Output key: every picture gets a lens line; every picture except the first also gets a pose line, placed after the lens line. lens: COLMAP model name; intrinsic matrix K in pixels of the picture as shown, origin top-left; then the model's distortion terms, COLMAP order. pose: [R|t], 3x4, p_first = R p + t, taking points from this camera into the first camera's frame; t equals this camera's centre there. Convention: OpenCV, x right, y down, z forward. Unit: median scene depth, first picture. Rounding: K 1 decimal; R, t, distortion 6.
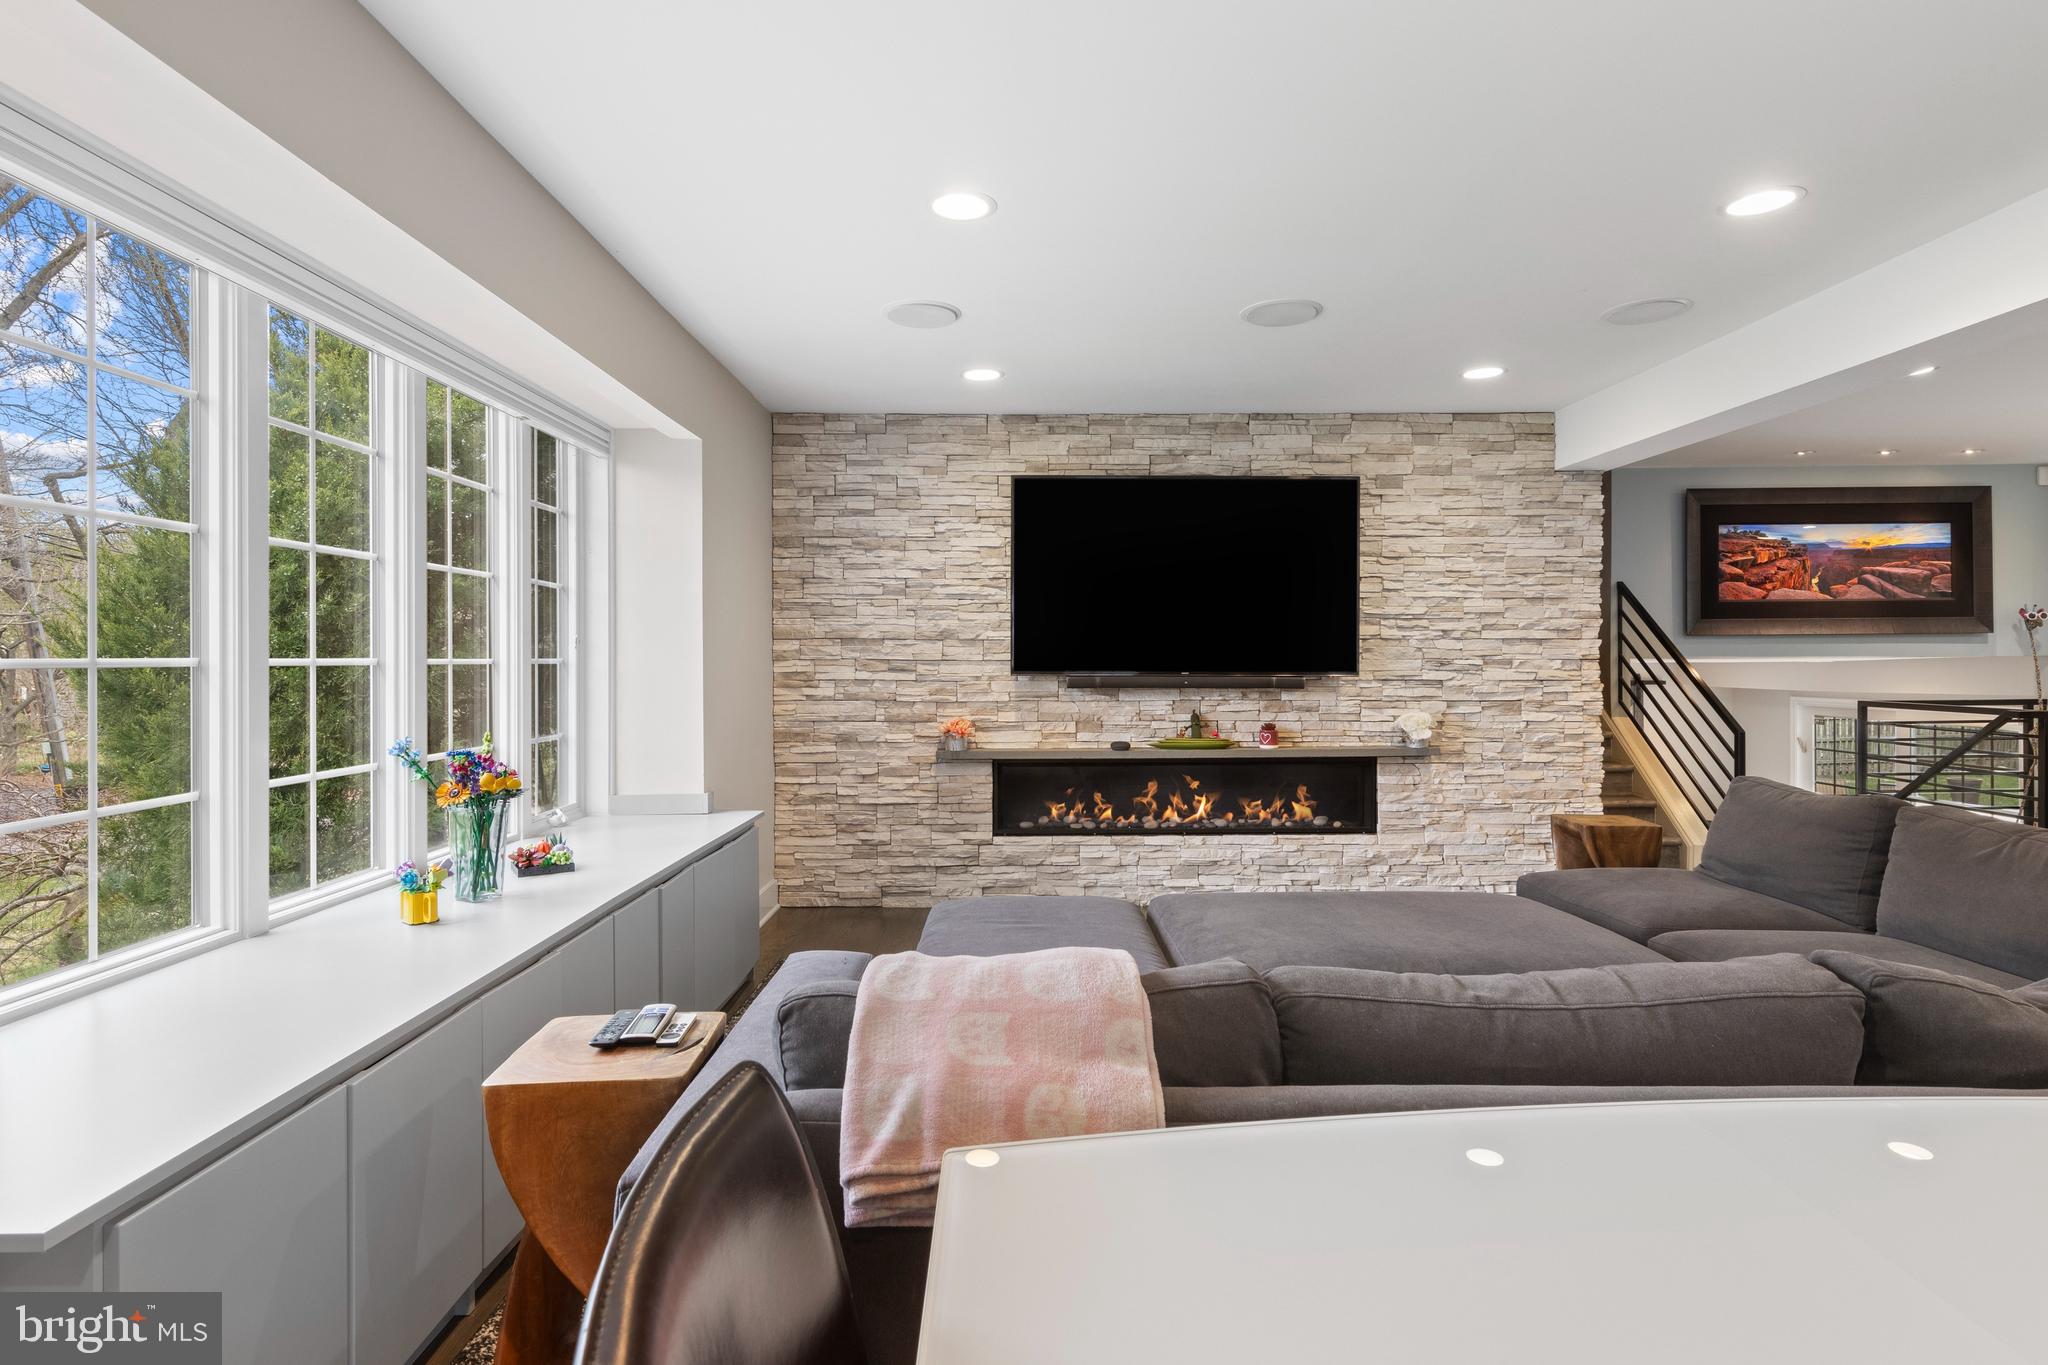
lens RADIAL K [[1055.0, 0, 1021.7], [0, 1055.0, 654.8], [0, 0, 1]] dist [0.007868, -0.000285]
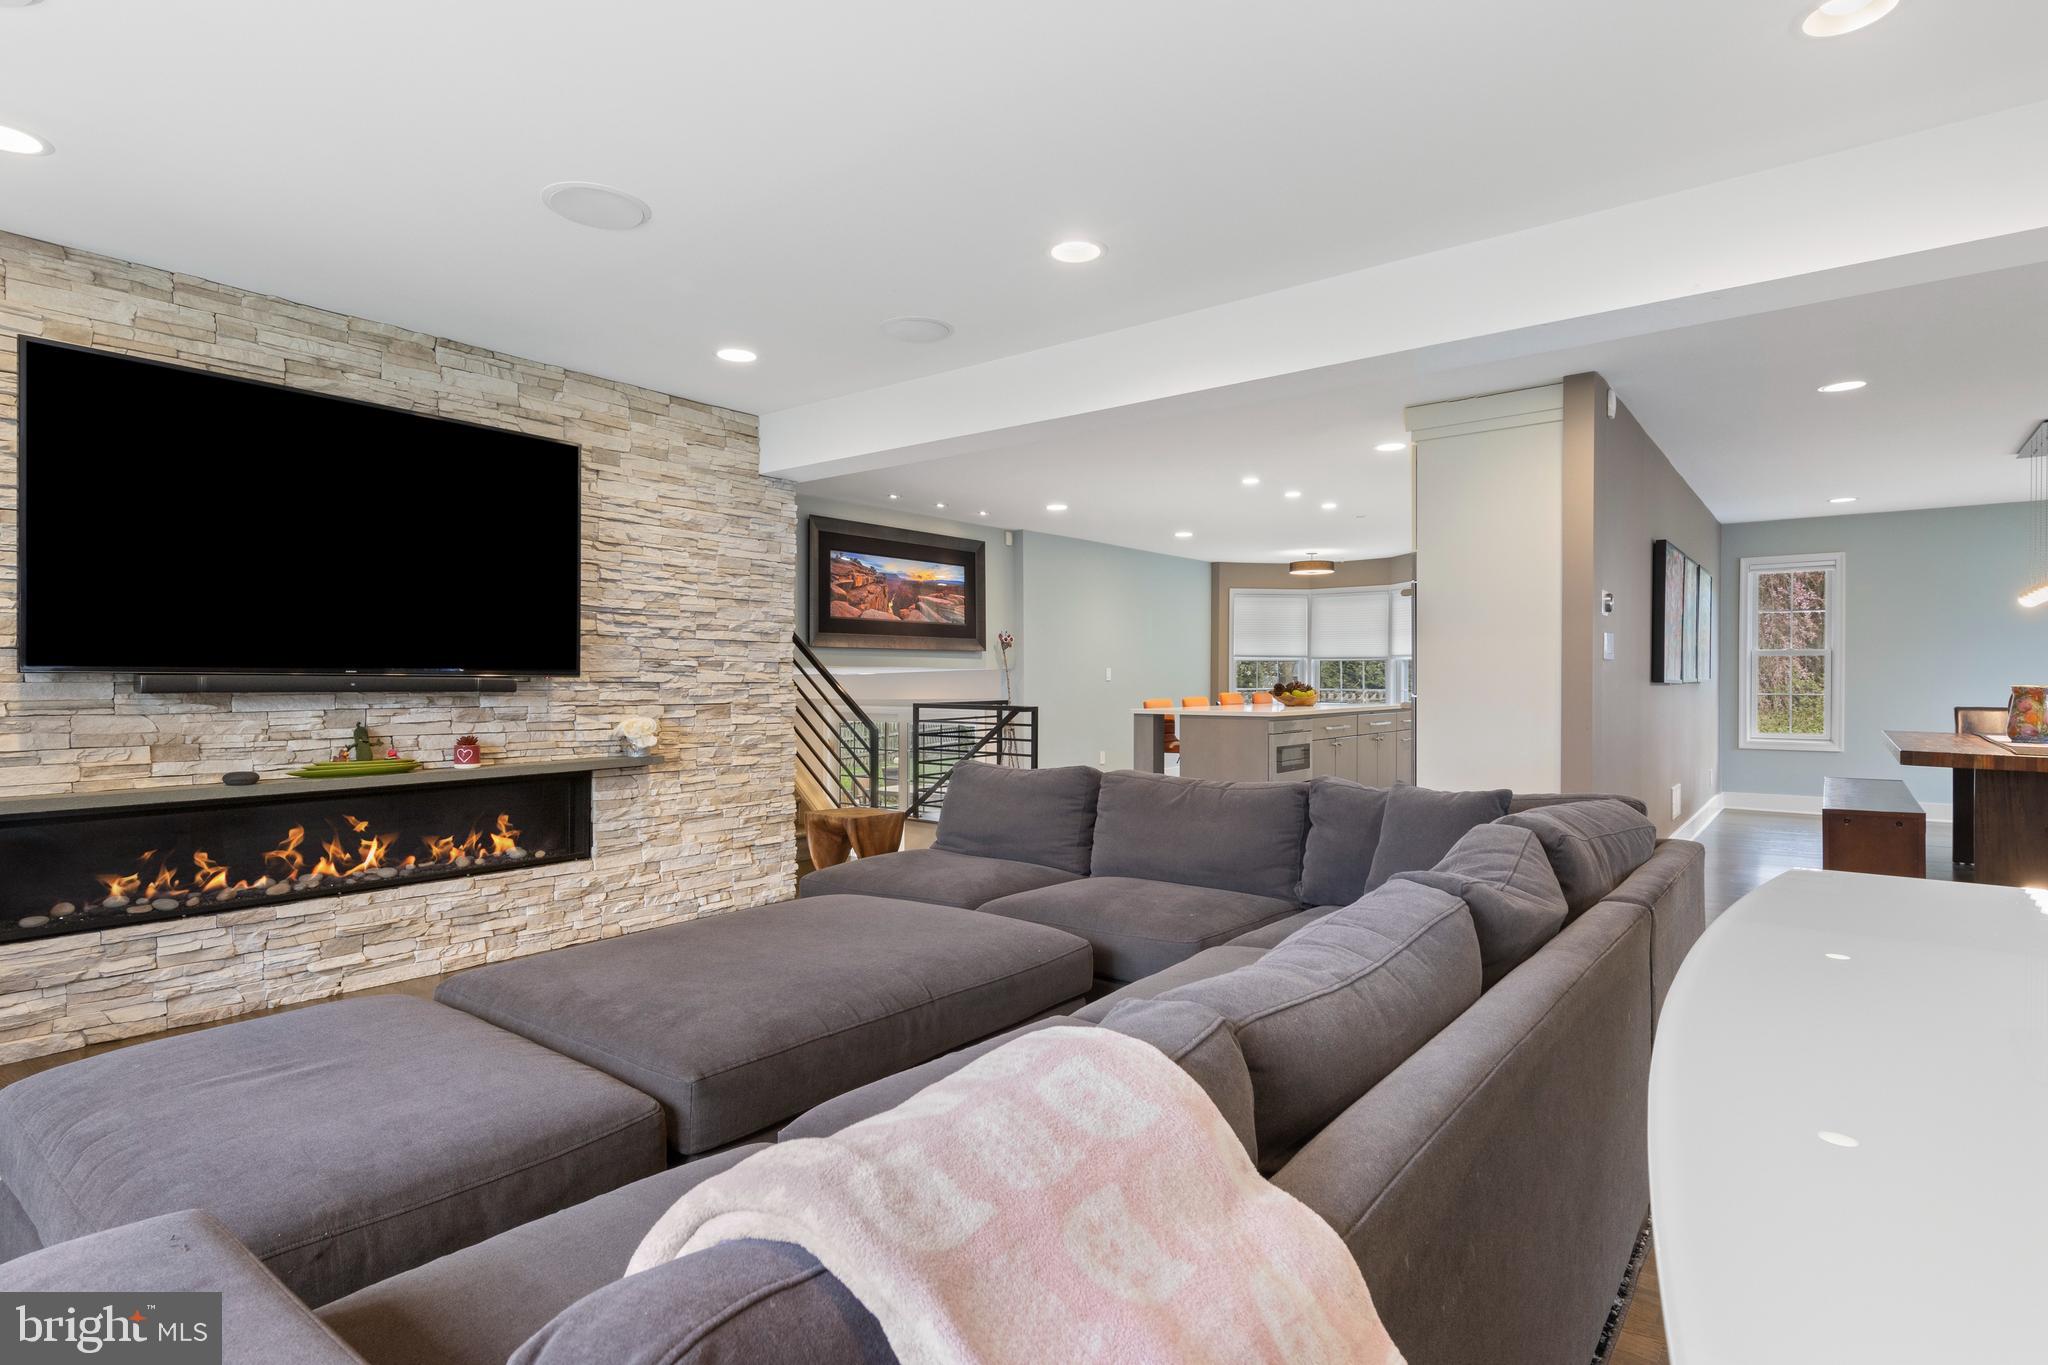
lens RADIAL K [[1046.3, 0, 1026.9], [0, 1046.3, 683.9], [0, 0, 1]] dist [0.009206, -0.001438]
pose [[0.615466, 0.000365, 0.788163, -0.124472], [-0.005036, 0.999981, 0.003469, 0.020549], [-0.788147, -0.006104, 0.615456, 0.185458]]
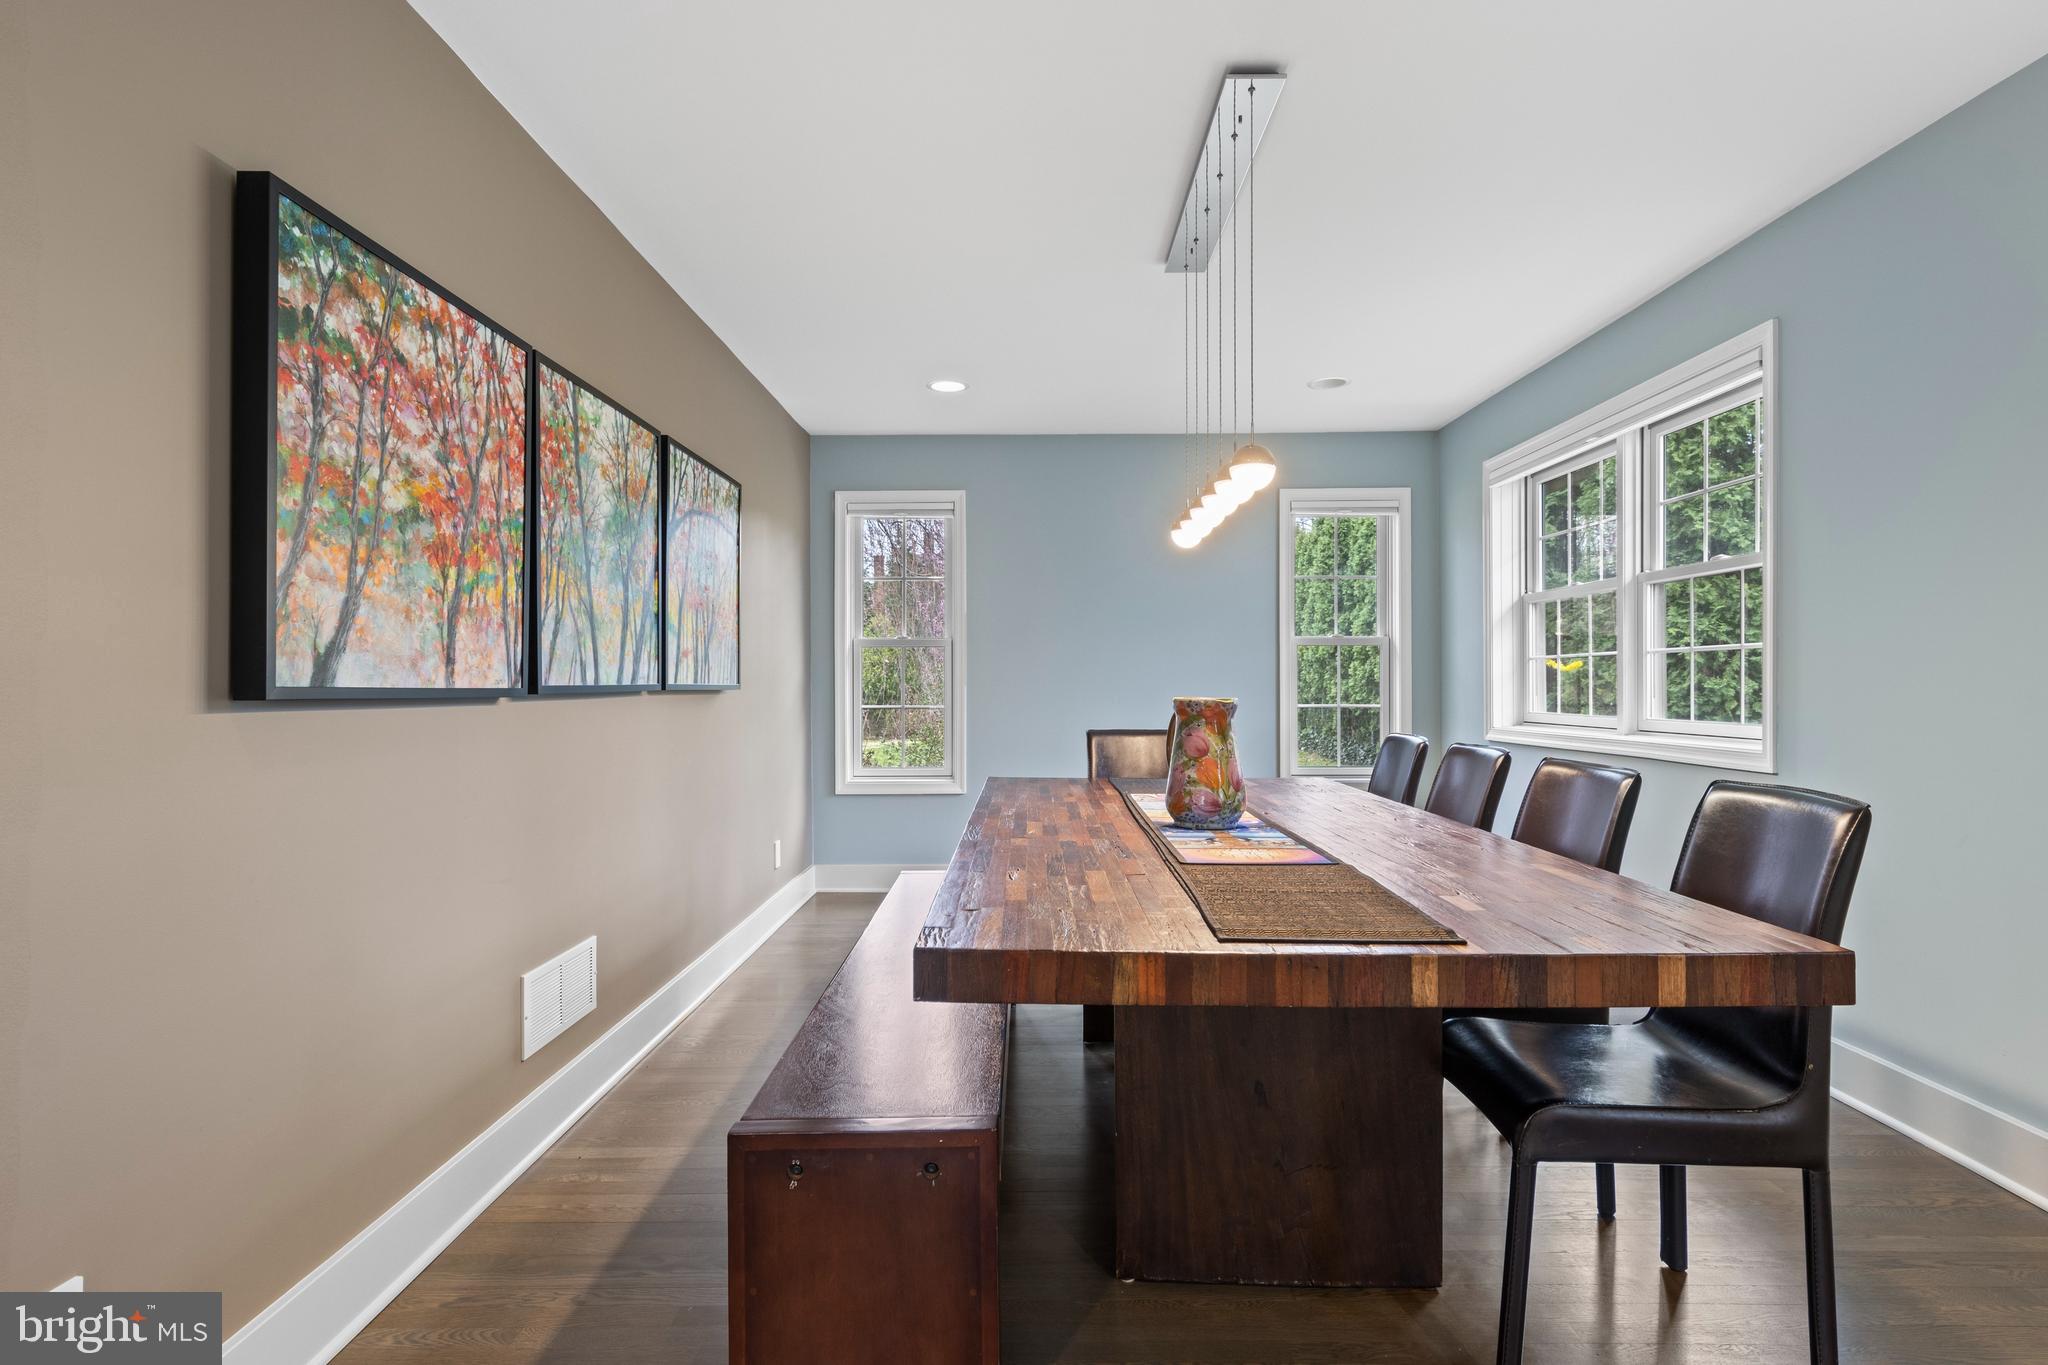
lens RADIAL K [[1046.3, 0, 1026.9], [0, 1046.3, 683.9], [0, 0, 1]] dist [0.009206, -0.001438]
pose [[0.011618, 0.003265, 0.999927, 0.865104], [0.001260, 0.999994, -0.003279, 0.016138], [-0.999932, 0.001298, 0.011614, 0.116063]]
